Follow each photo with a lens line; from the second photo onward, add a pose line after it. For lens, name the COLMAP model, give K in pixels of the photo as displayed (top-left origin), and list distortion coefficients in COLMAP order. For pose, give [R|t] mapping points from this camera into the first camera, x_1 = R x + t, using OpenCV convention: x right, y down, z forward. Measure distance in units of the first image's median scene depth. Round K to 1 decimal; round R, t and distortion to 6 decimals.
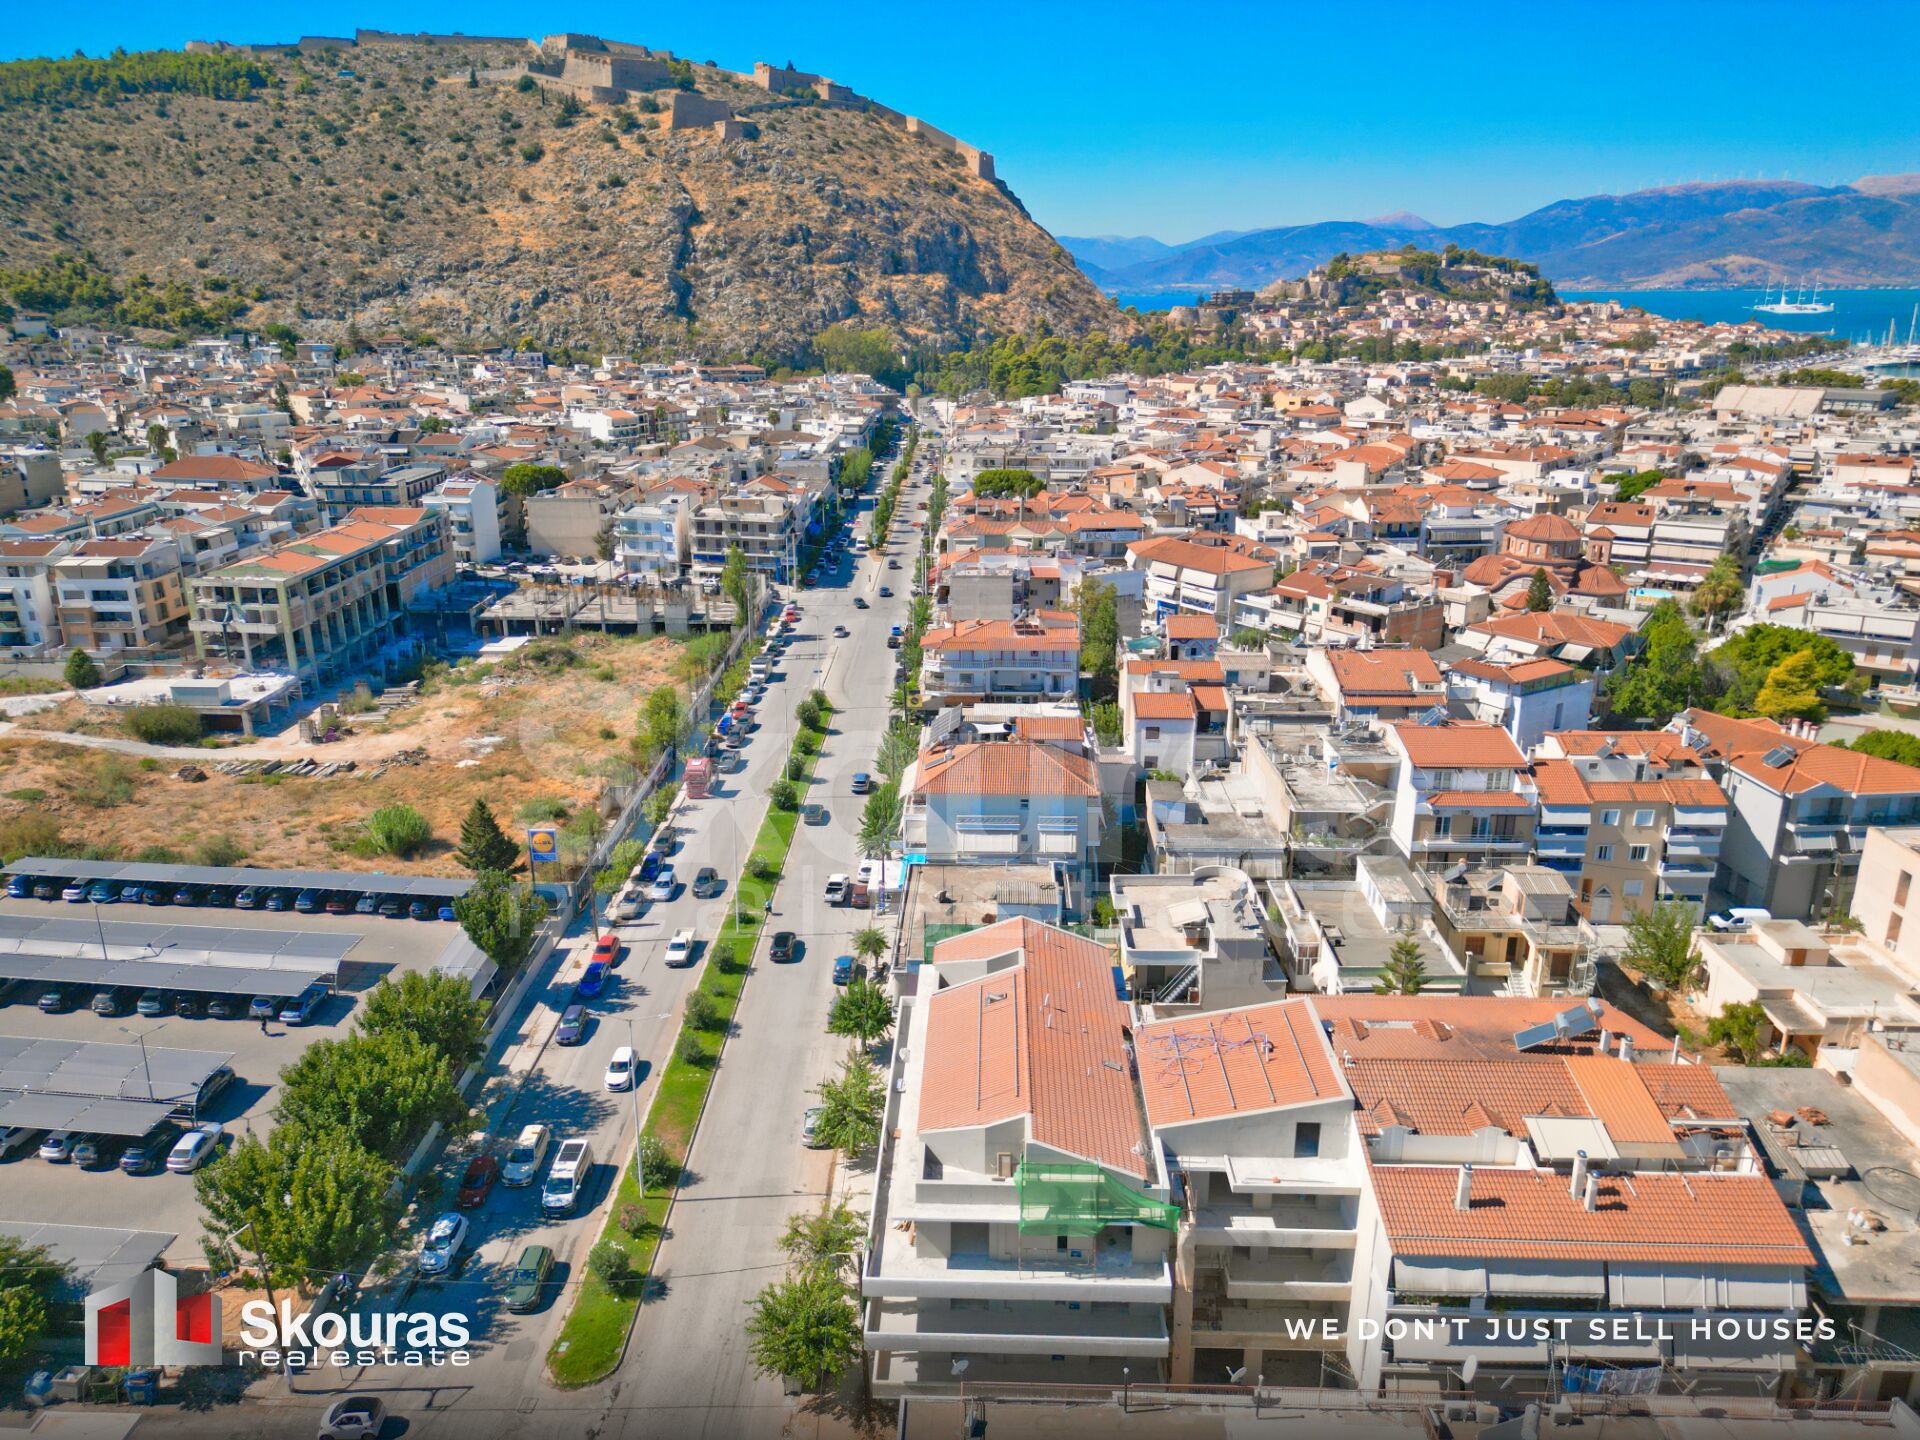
lens RADIAL K [[1344.0, 0, 958.8], [0, 1344.0, 721.6], [0, 0, 1]] dist [0.065297, -0.064013]
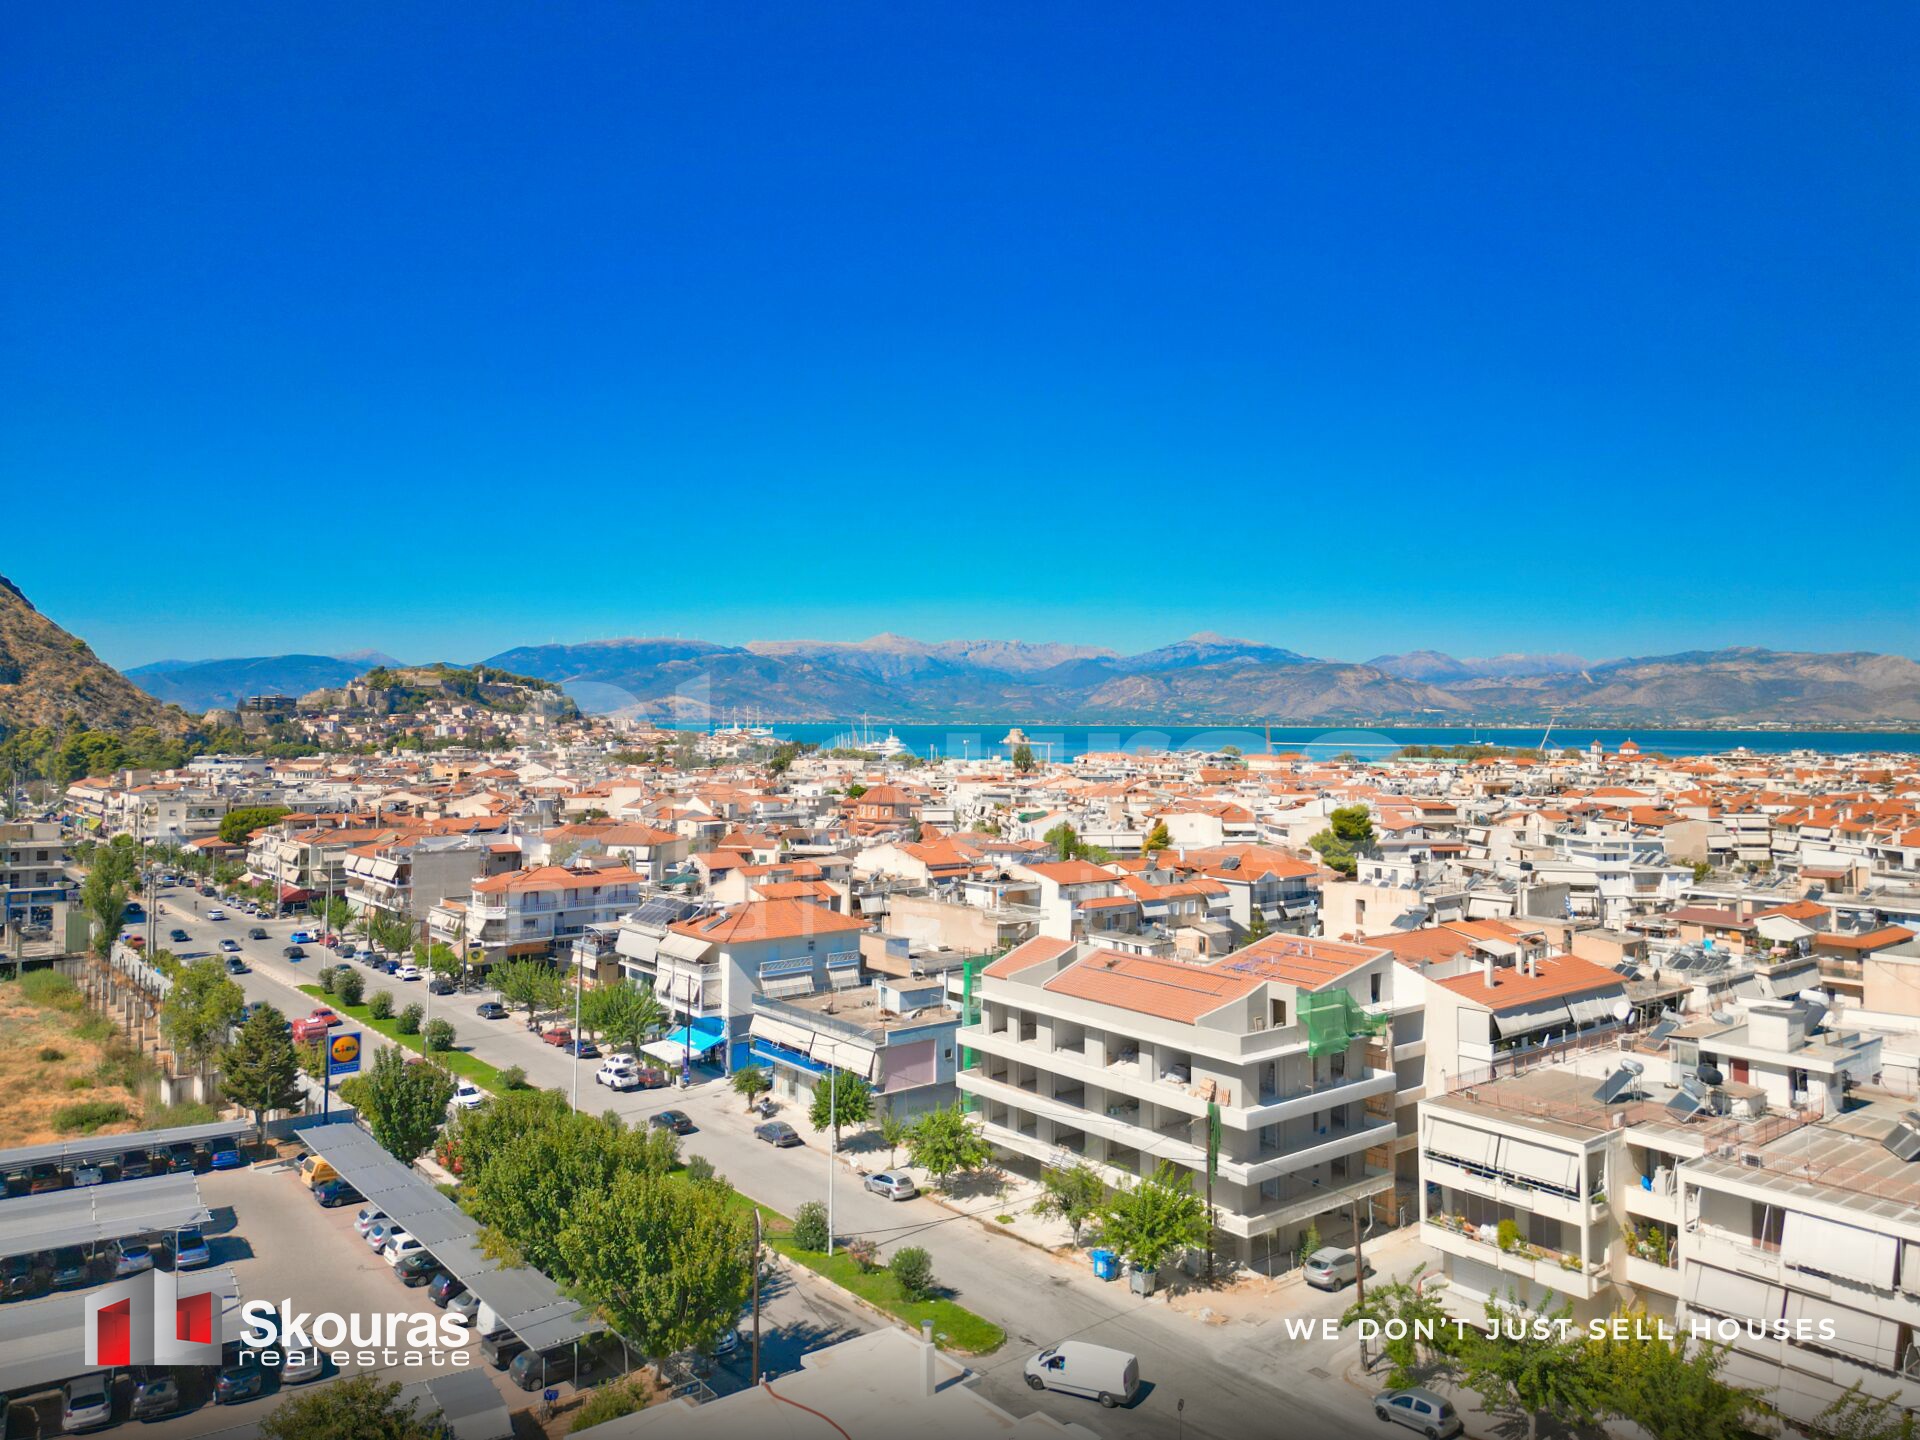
lens RADIAL K [[1359.4, 0, 953.3], [0, 1359.4, 691.5], [0, 0, 1]] dist [0.064536, -0.068468]
pose [[0.763647, 0.018477, 0.645370, -0.095371], [0.192491, 0.947615, -0.254899, 0.028182], [-0.616272, 0.318881, 0.720087, 0.014398]]
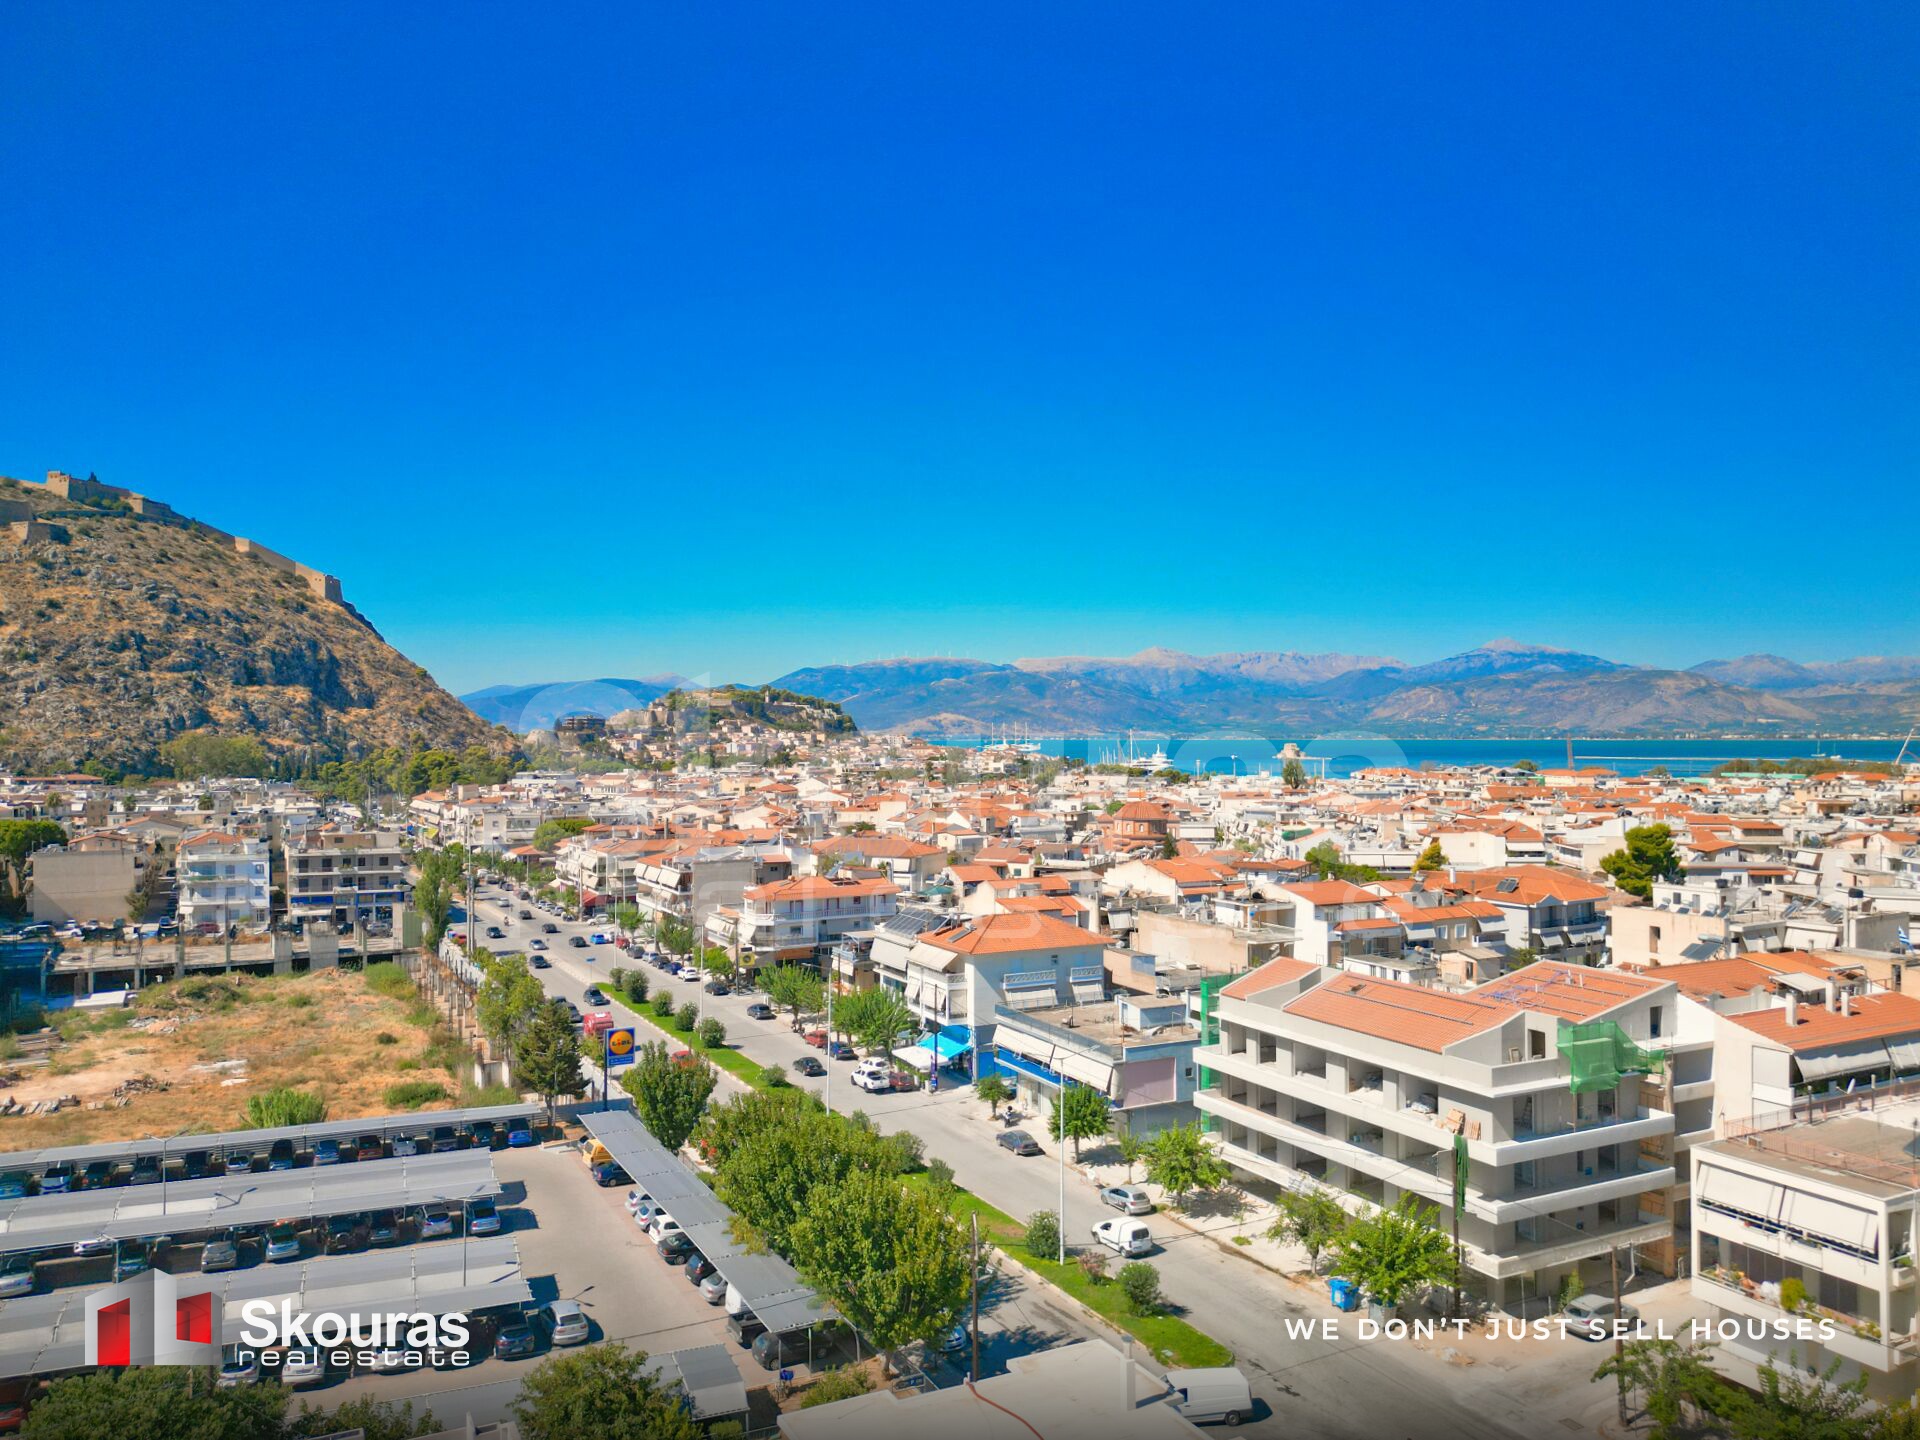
lens RADIAL K [[1355.6, 0, 955.4], [0, 1355.6, 751.7], [0, 0, 1]] dist [0.075542, -0.081531]
pose [[0.874994, -0.006198, 0.484095, -0.091995], [0.149279, 0.954652, -0.257596, 0.028727], [-0.460545, 0.297659, 0.836240, 0.012701]]
